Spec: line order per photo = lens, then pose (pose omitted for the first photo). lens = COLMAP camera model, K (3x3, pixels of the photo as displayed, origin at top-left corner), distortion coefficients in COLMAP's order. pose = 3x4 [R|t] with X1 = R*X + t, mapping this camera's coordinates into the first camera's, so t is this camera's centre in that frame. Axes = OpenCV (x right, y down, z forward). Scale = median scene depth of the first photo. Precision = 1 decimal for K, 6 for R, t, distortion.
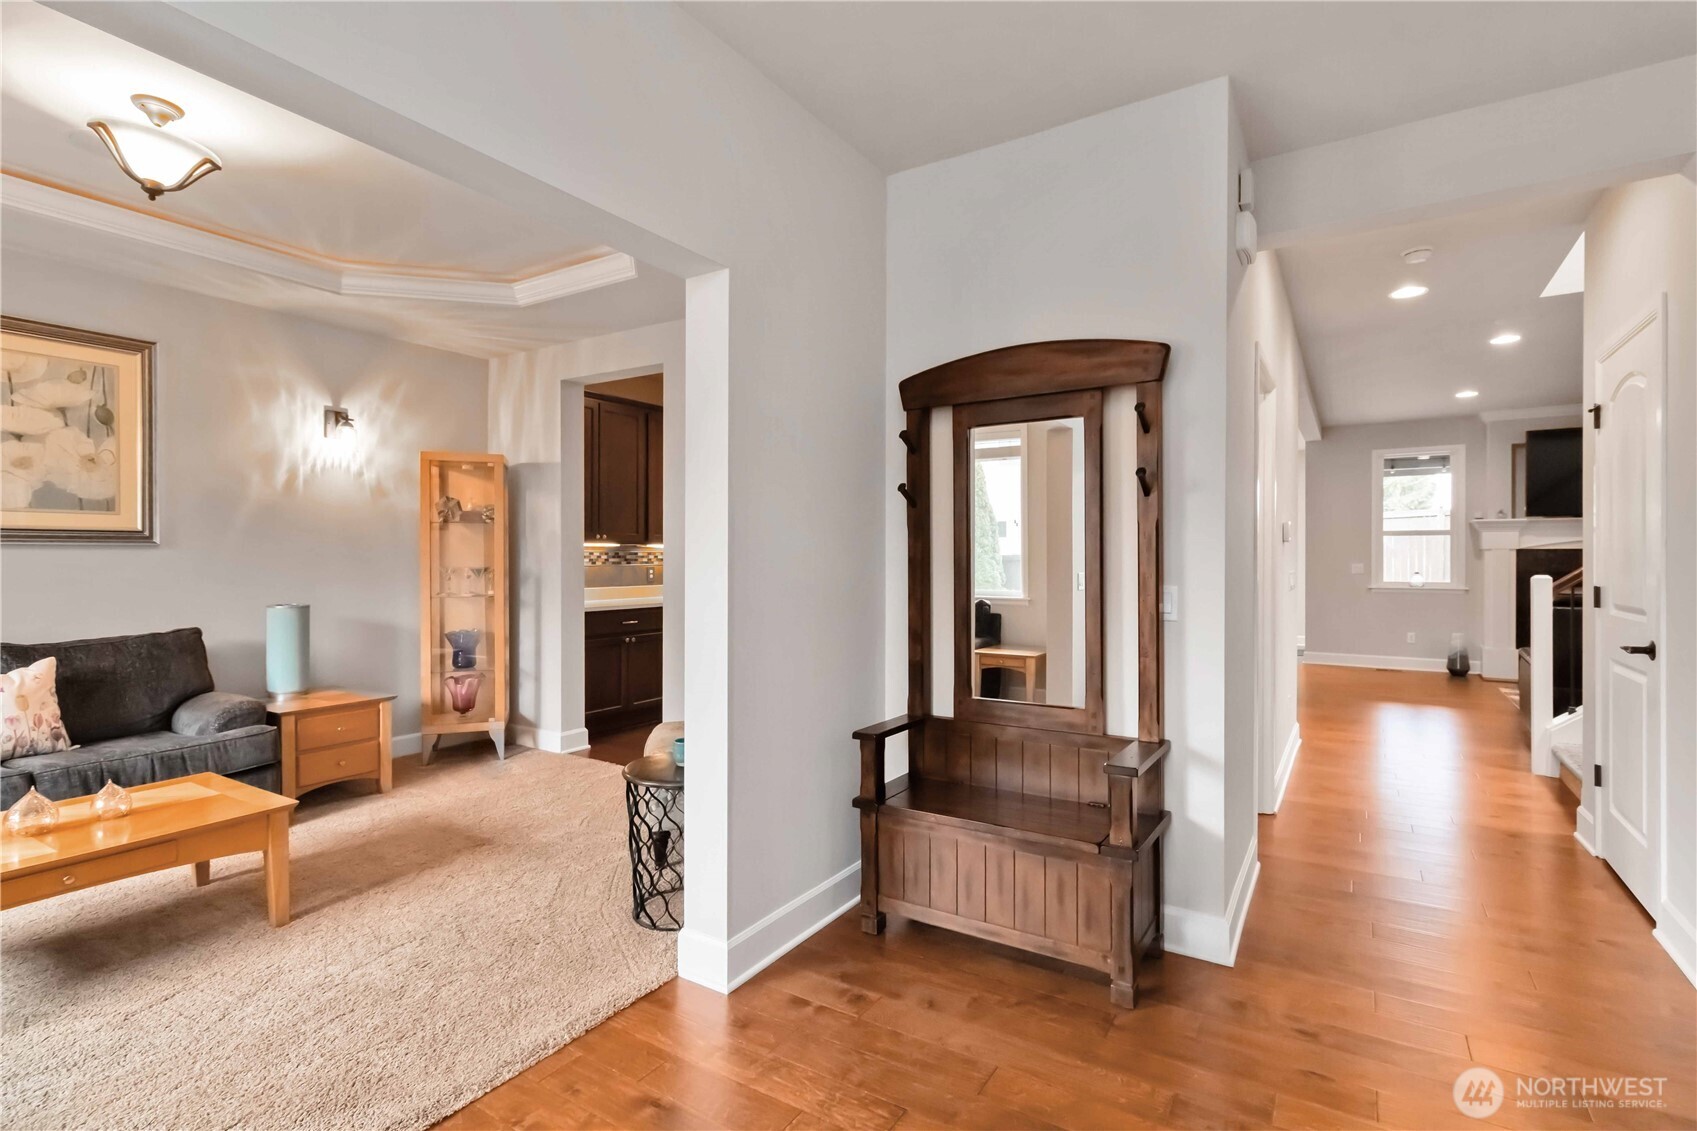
lens RADIAL K [[830.1, 0, 887.0], [0, 830.1, 560.5], [0, 0, 1]] dist [0.004040, -0.000749]
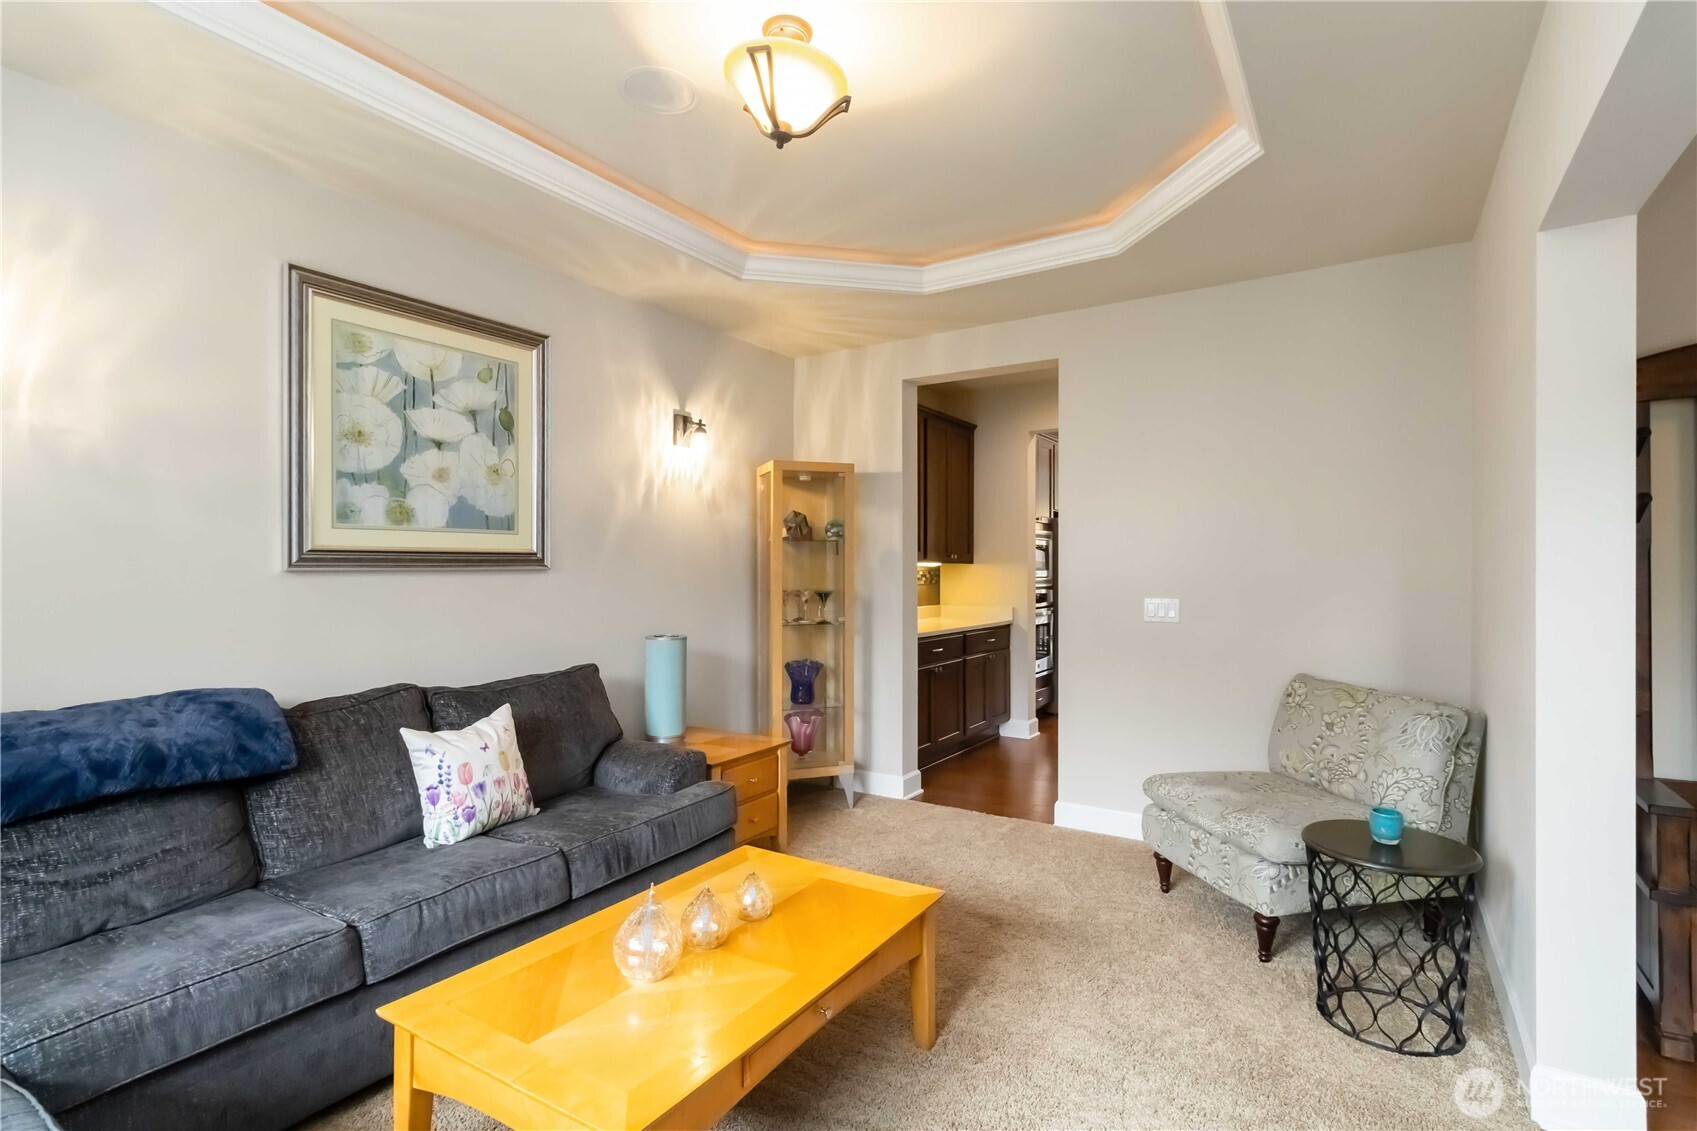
lens RADIAL K [[830.1, 0, 825.4], [0, 830.1, 563.5], [0, 0, 1]] dist [0.004040, -0.000749]
pose [[0.999957, -0.005350, -0.007562, -0.582702], [0.005270, 0.999931, -0.010505, -0.013631], [0.007618, 0.010465, 0.999916, 0.136483]]
